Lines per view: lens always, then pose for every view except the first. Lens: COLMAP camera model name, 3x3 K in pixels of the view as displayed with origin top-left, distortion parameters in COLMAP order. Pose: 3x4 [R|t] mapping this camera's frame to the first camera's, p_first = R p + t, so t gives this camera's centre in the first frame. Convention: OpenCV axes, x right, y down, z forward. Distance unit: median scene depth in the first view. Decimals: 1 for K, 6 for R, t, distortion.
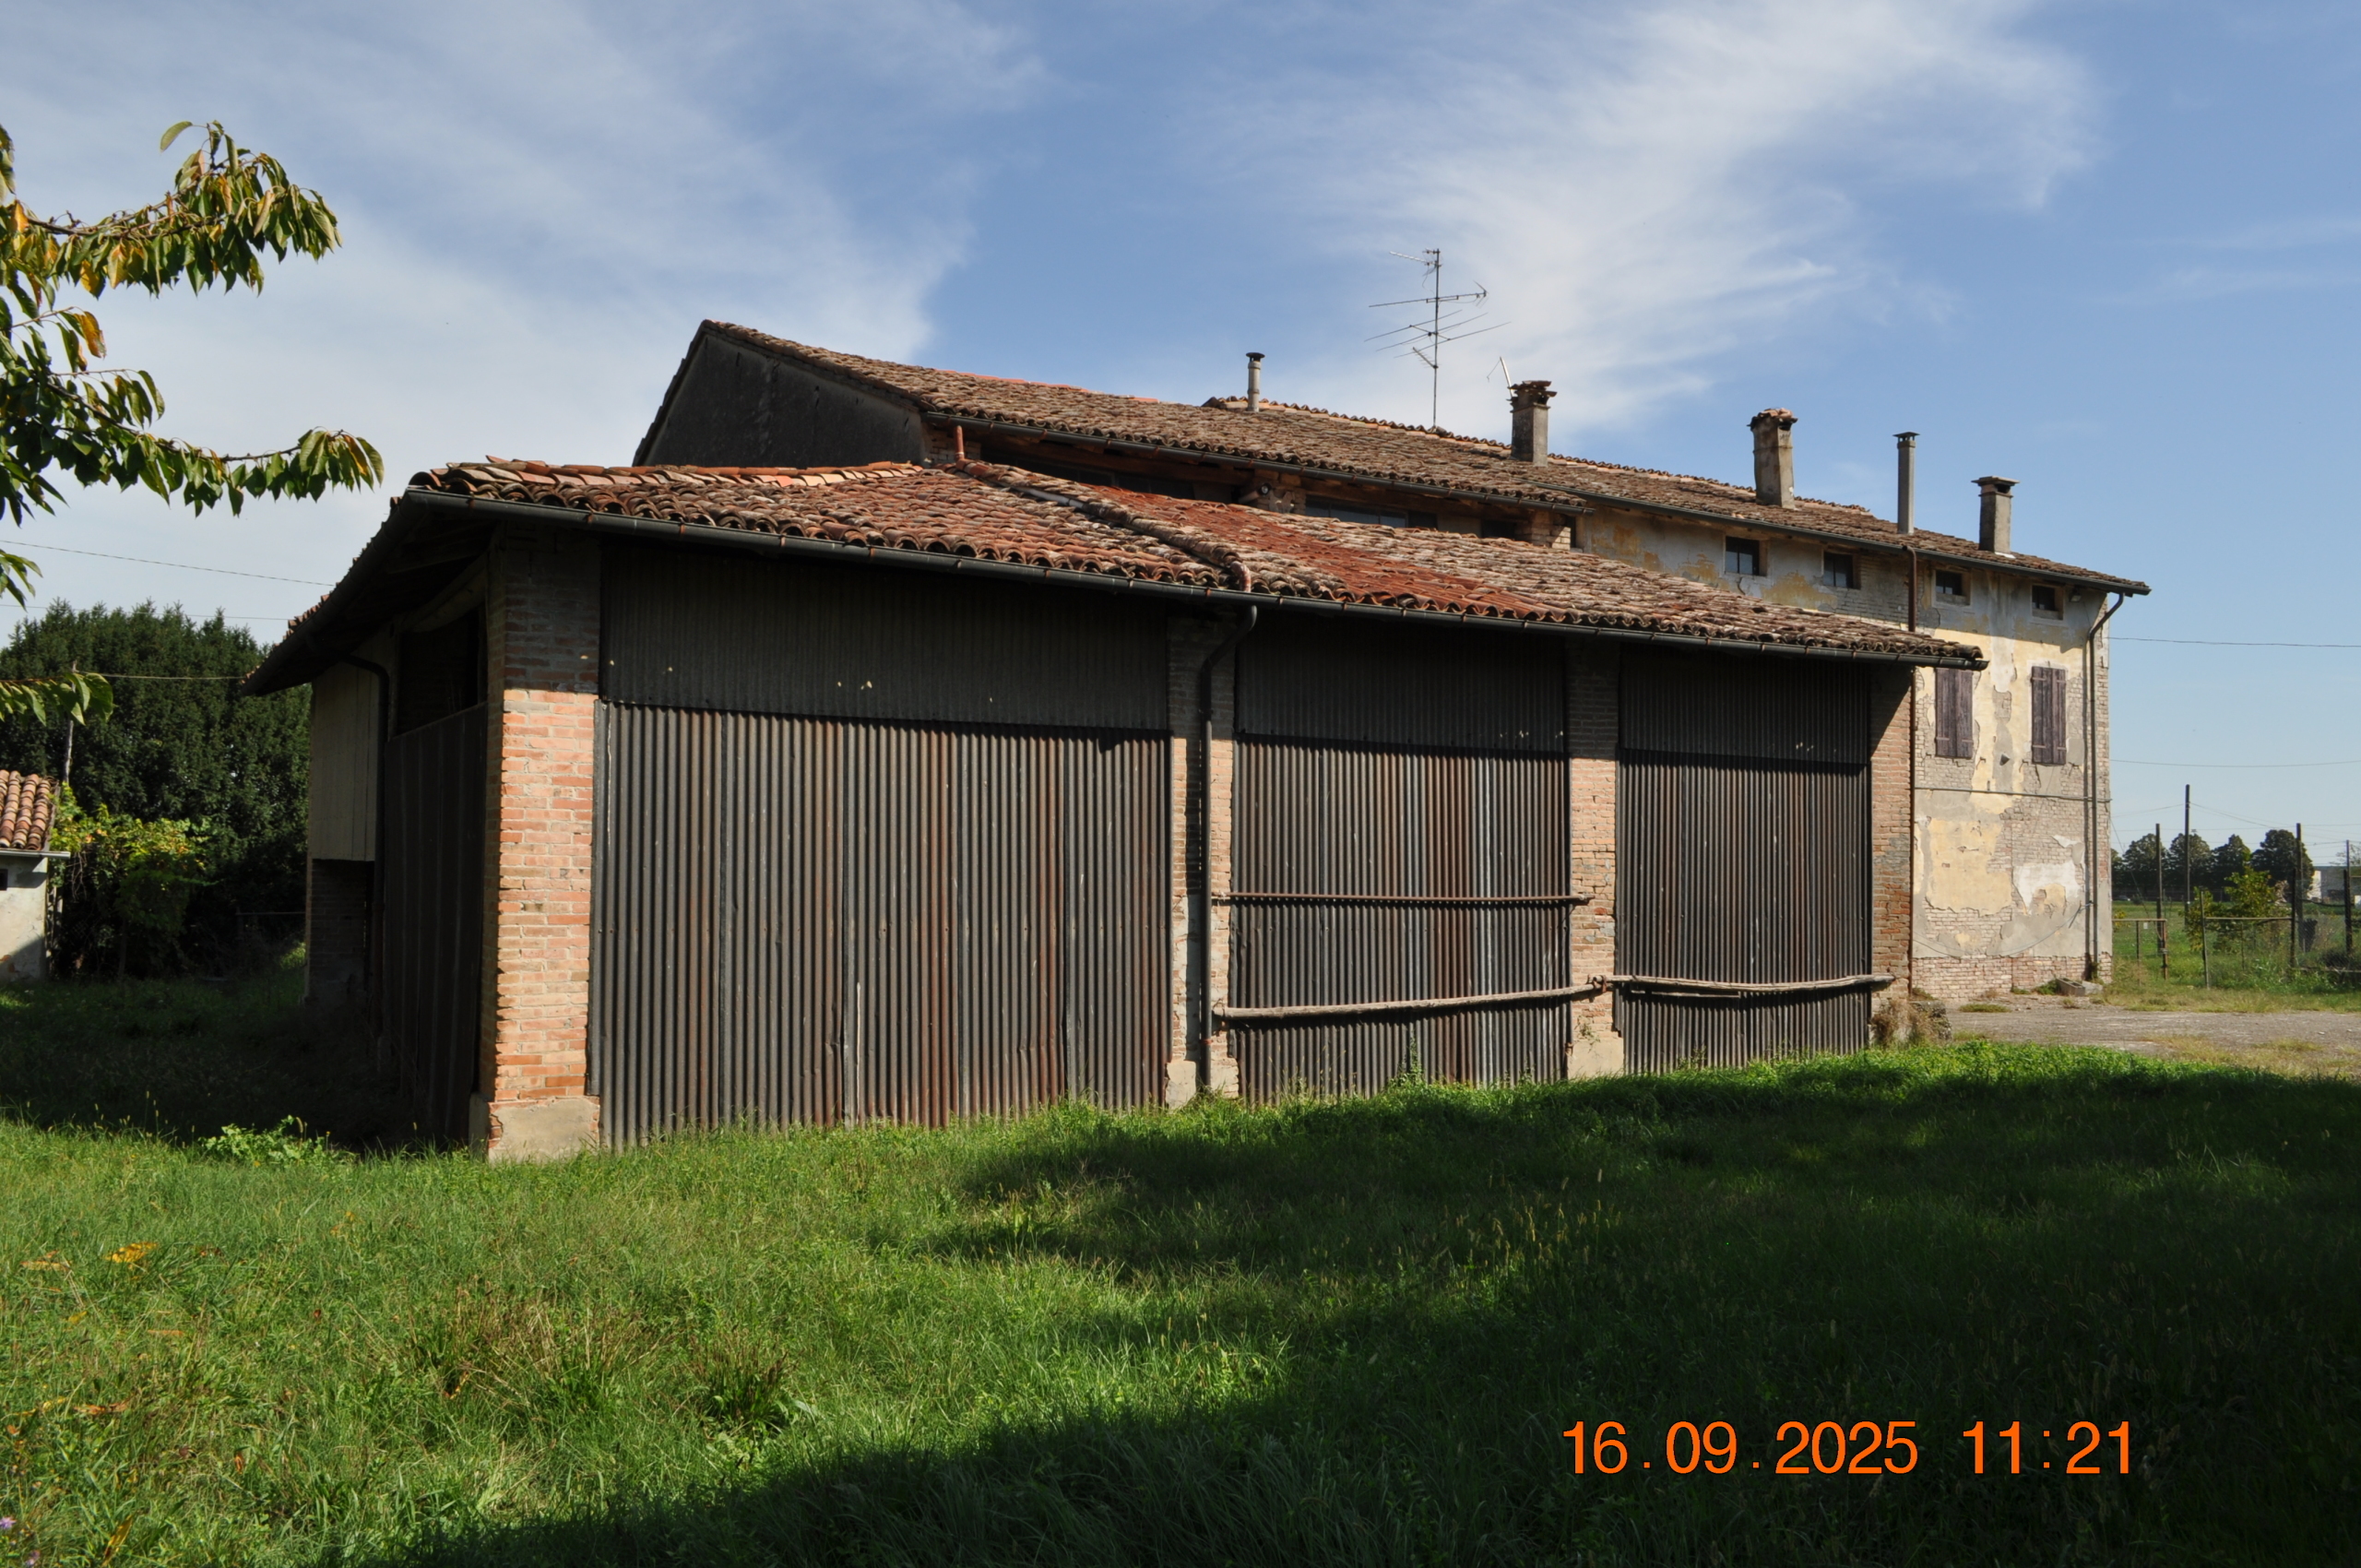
lens RADIAL K [[1842.1, 0, 1182.8], [0, 1842.1, 790.1], [0, 0, 1]] dist [-0.013941, 0.004067]
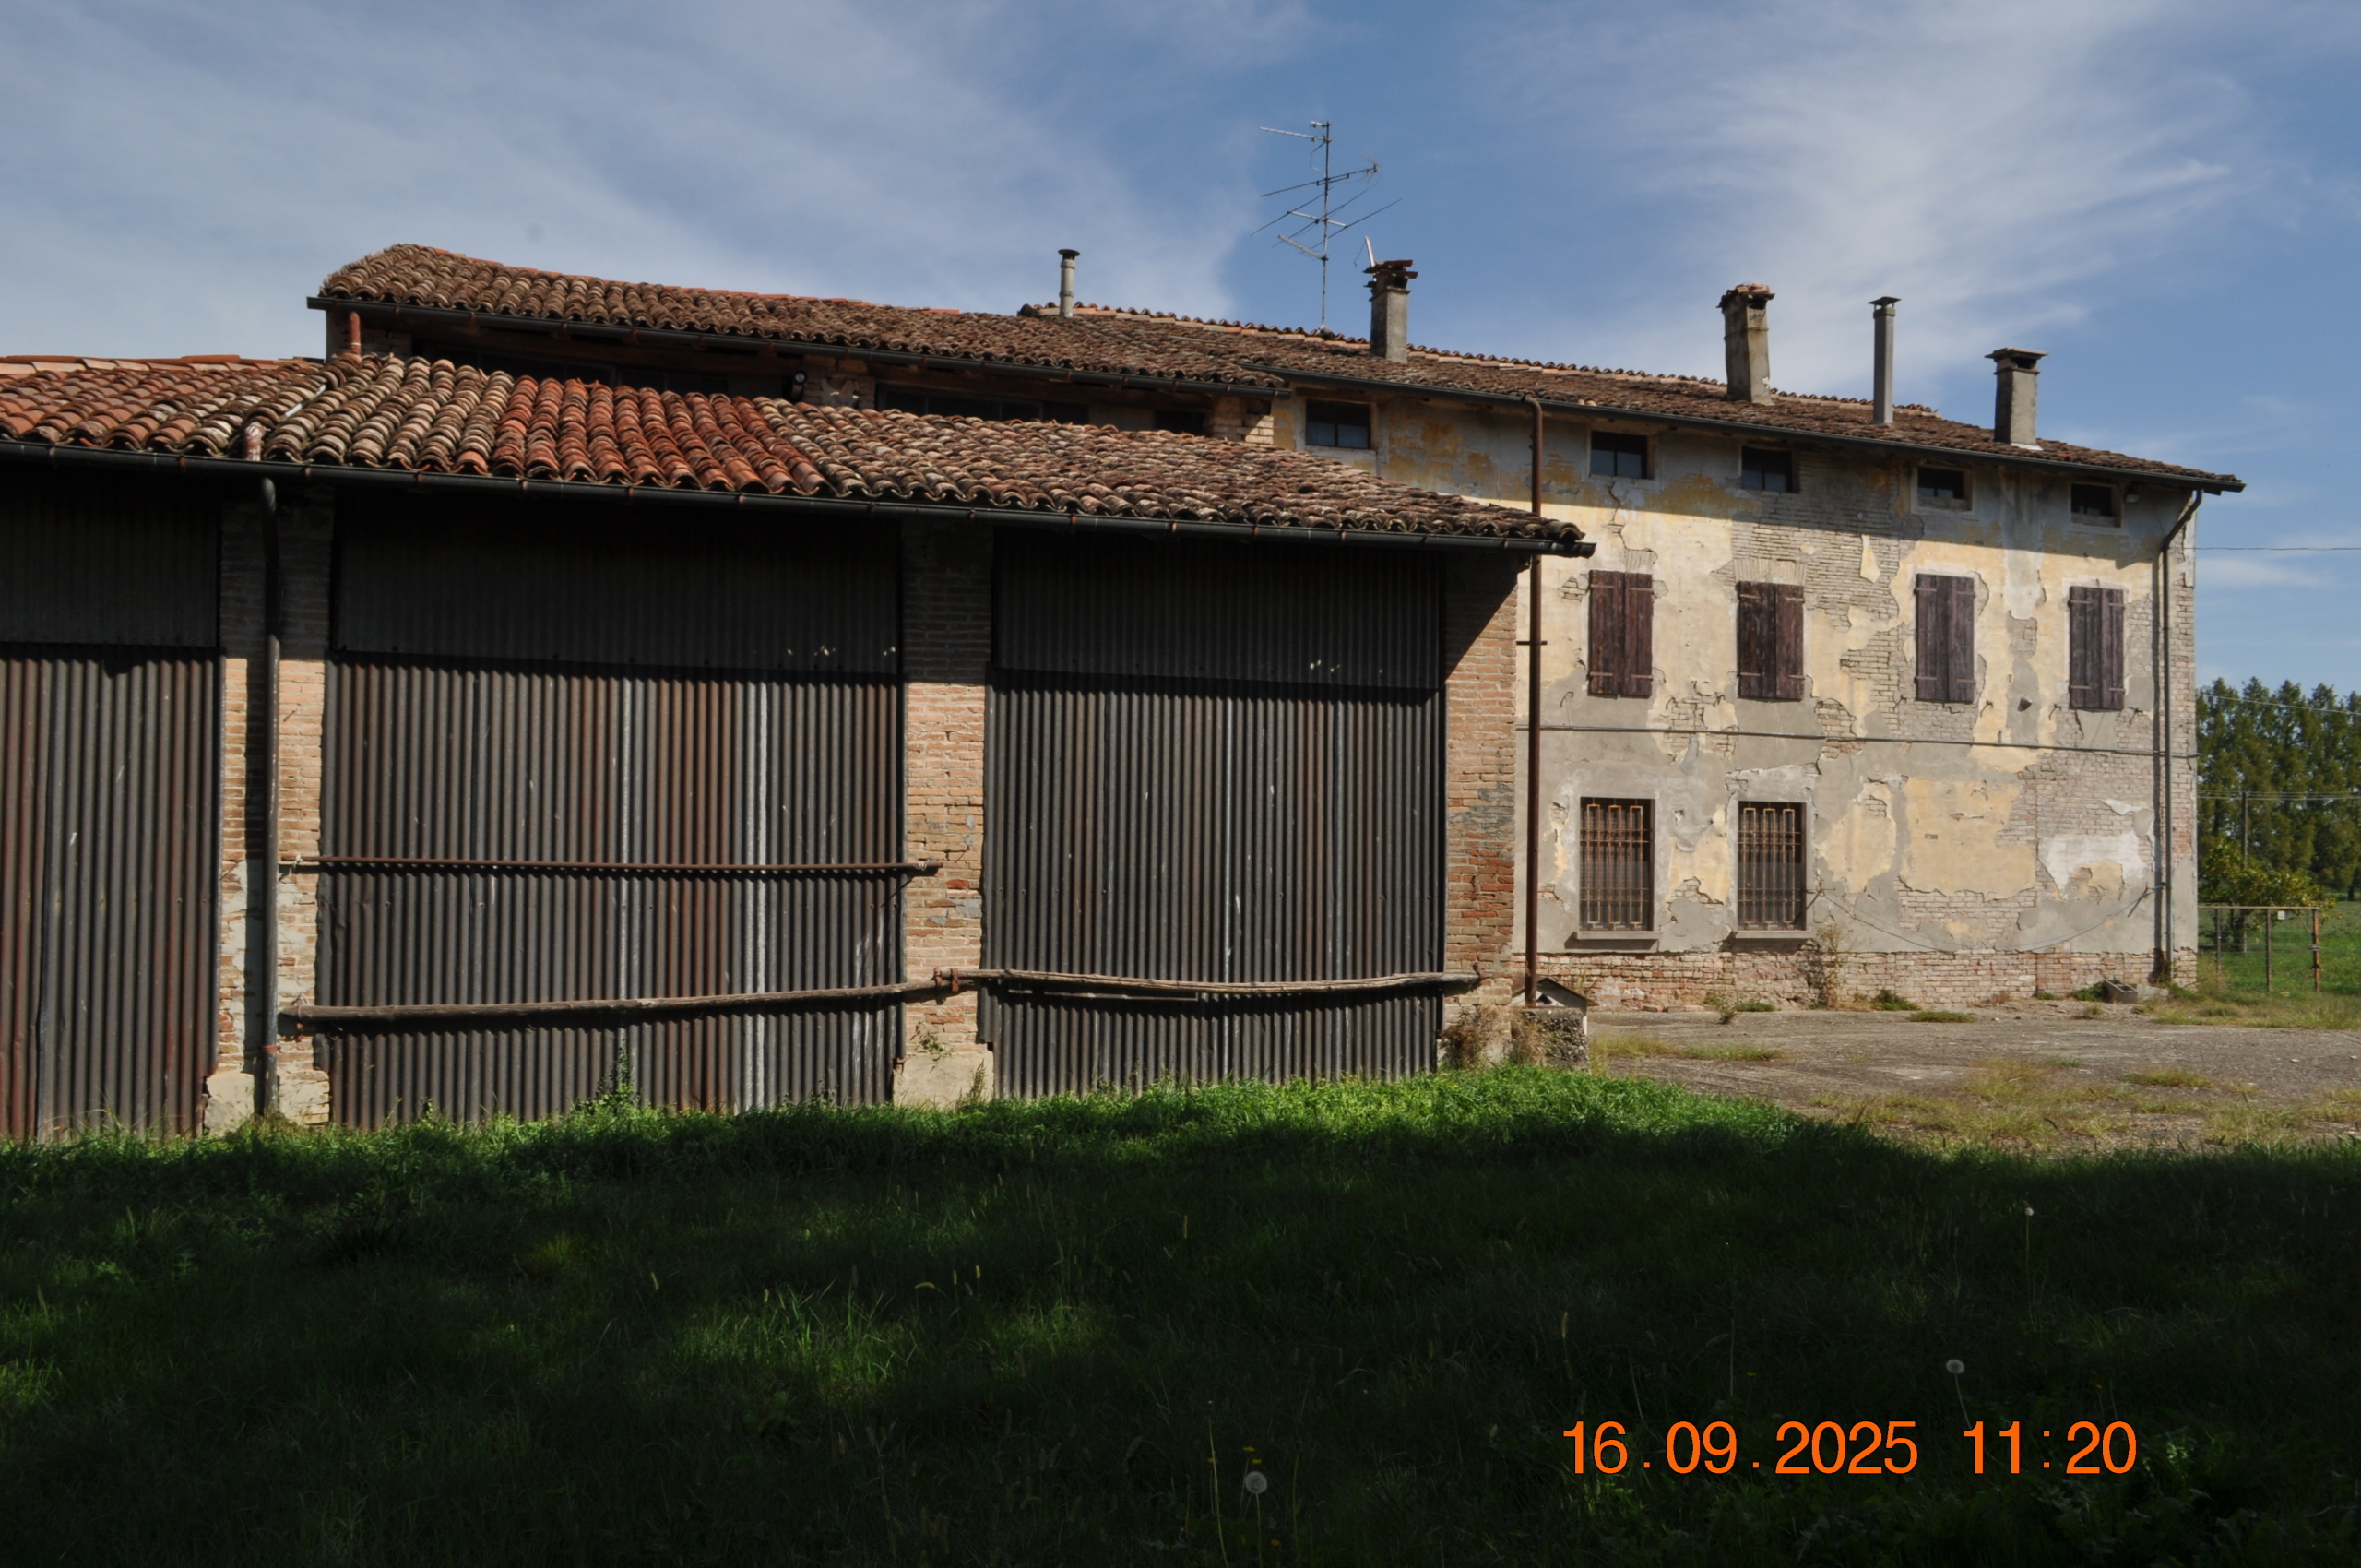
lens RADIAL K [[1842.1, 0, 1191.3], [0, 1842.1, 795.7], [0, 0, 1]] dist [-0.013941, 0.004067]
pose [[0.979488, -0.008241, -0.201335, 0.422522], [0.010106, 0.999915, 0.008236, 0.021495], [0.201250, -0.010102, 0.979488, 0.248381]]
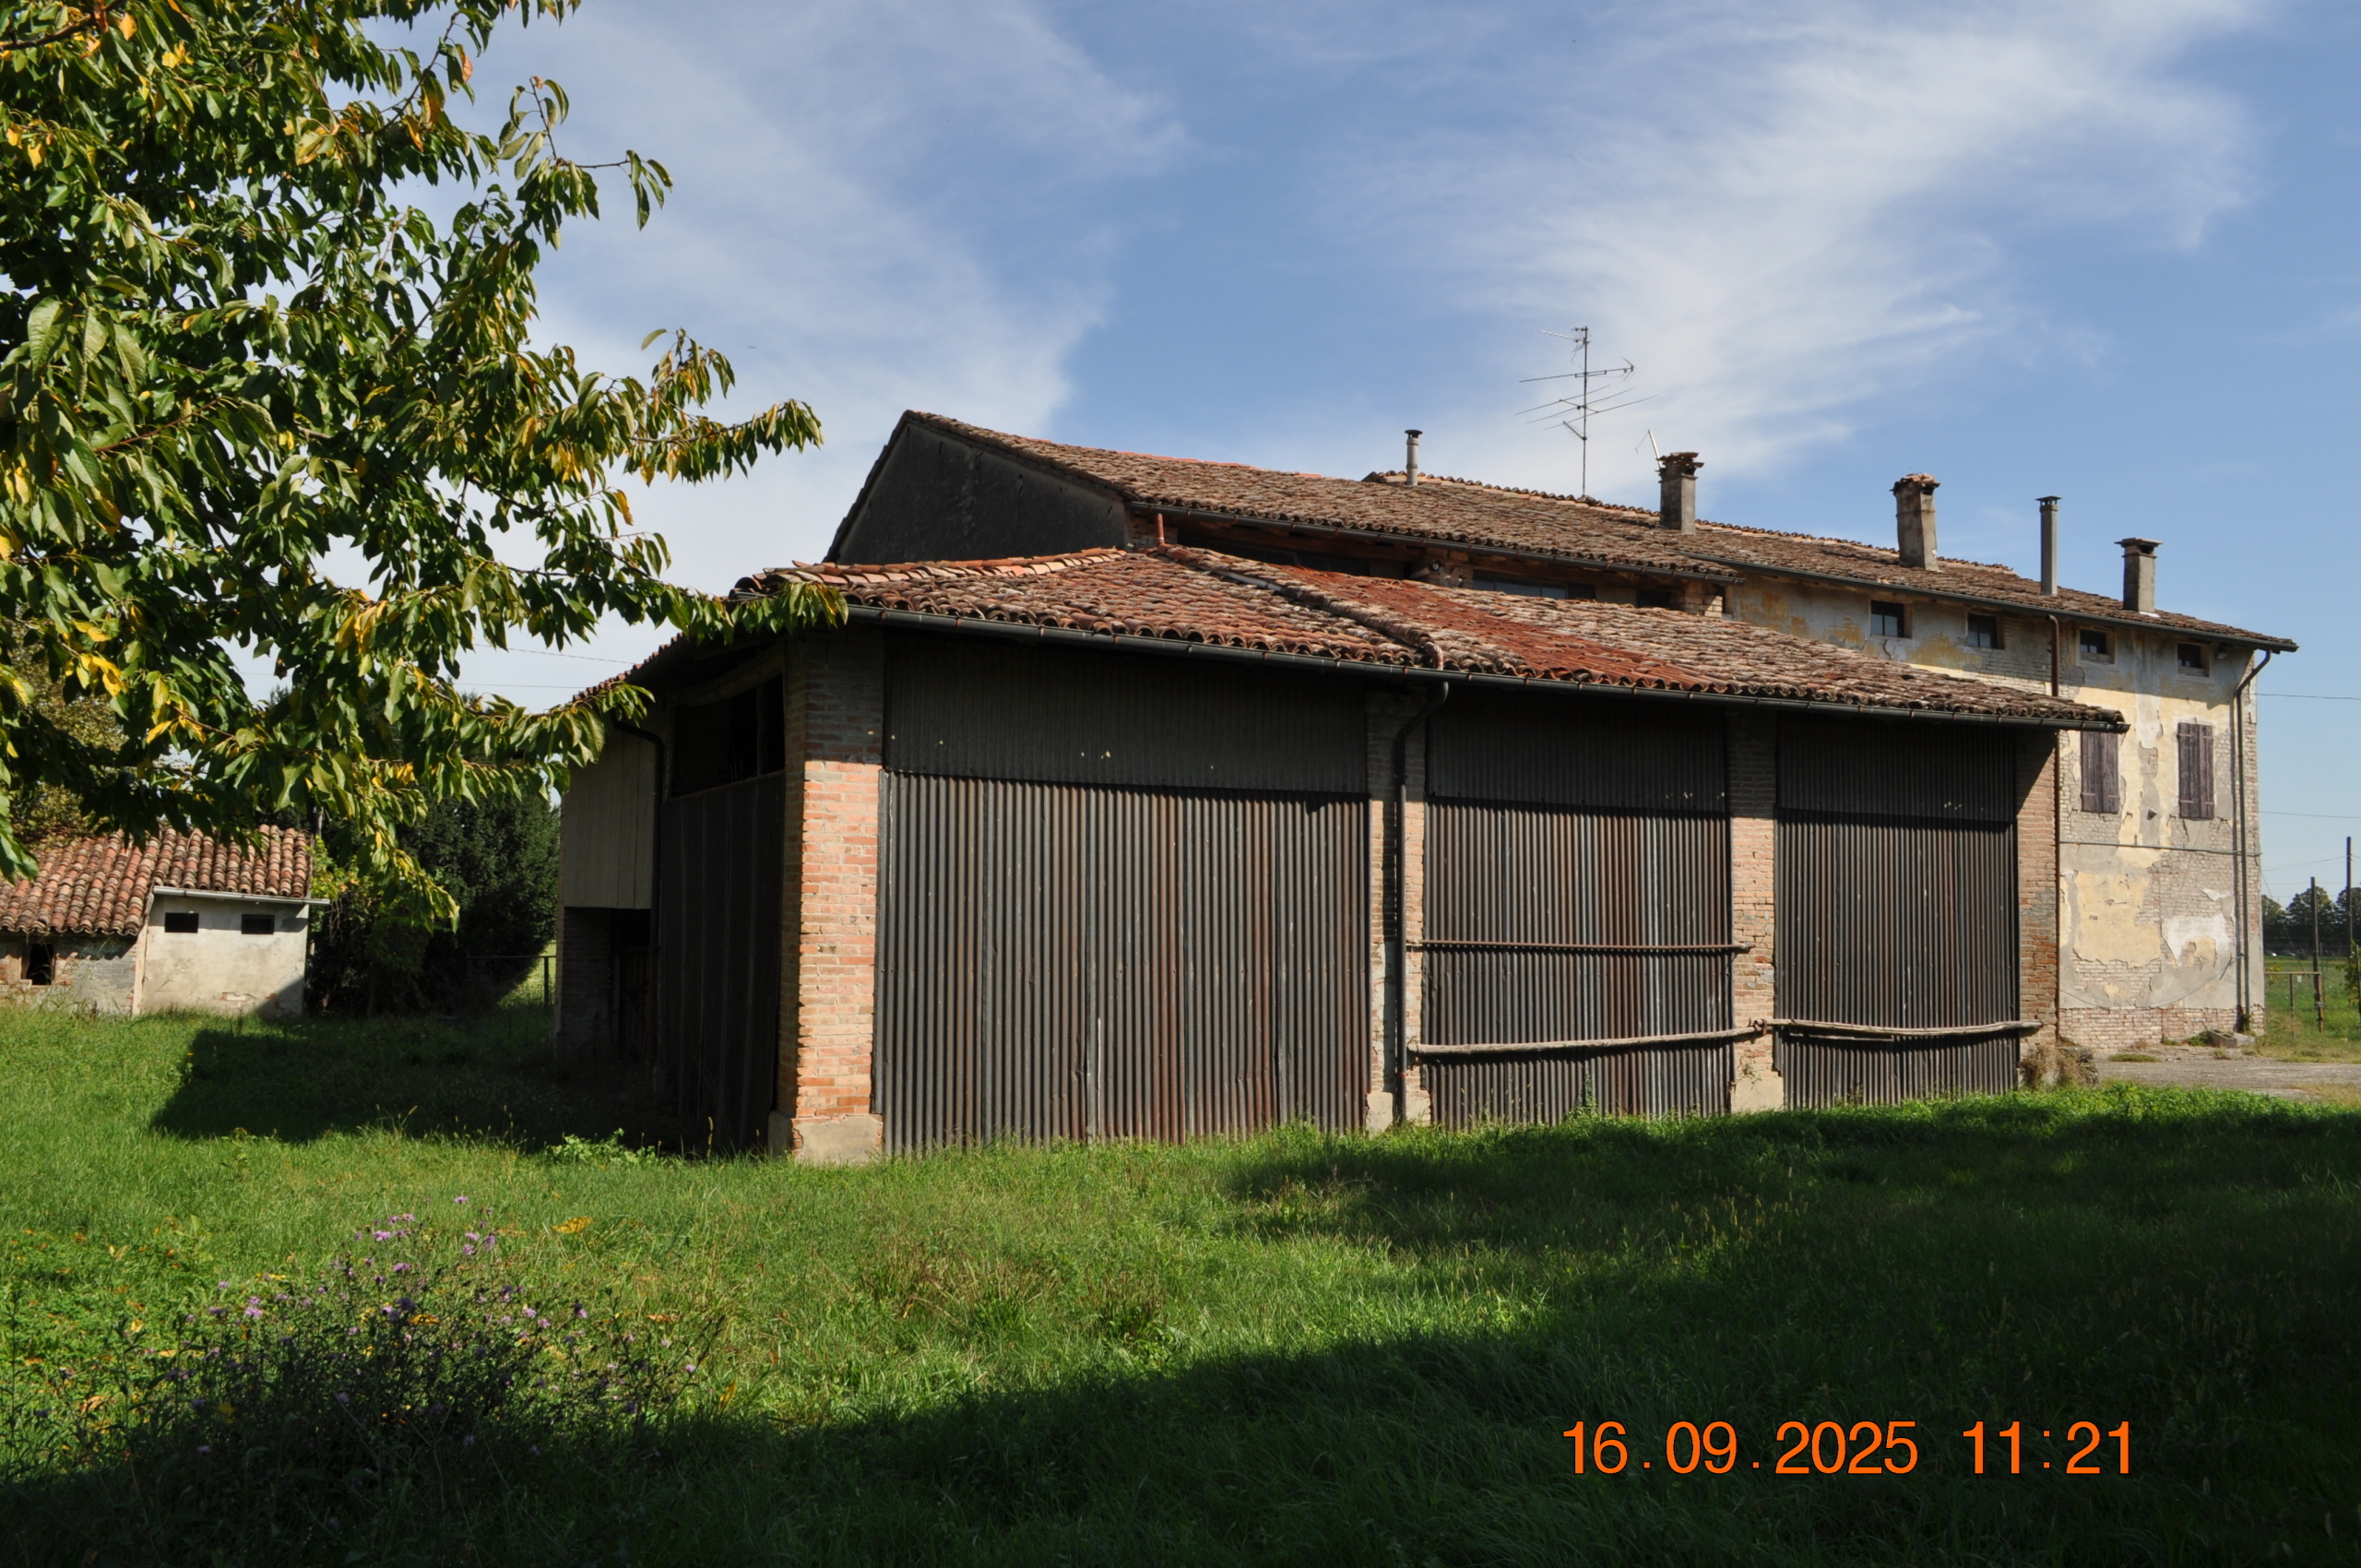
lens RADIAL K [[1842.1, 0, 1181.3], [0, 1842.1, 788.9], [0, 0, 1]] dist [-0.013941, 0.004067]
pose [[0.997624, -0.001104, -0.068886, -0.033107], [-0.000817, 0.999612, -0.027857, -0.003202], [0.068890, 0.027847, 0.997236, -0.089281]]
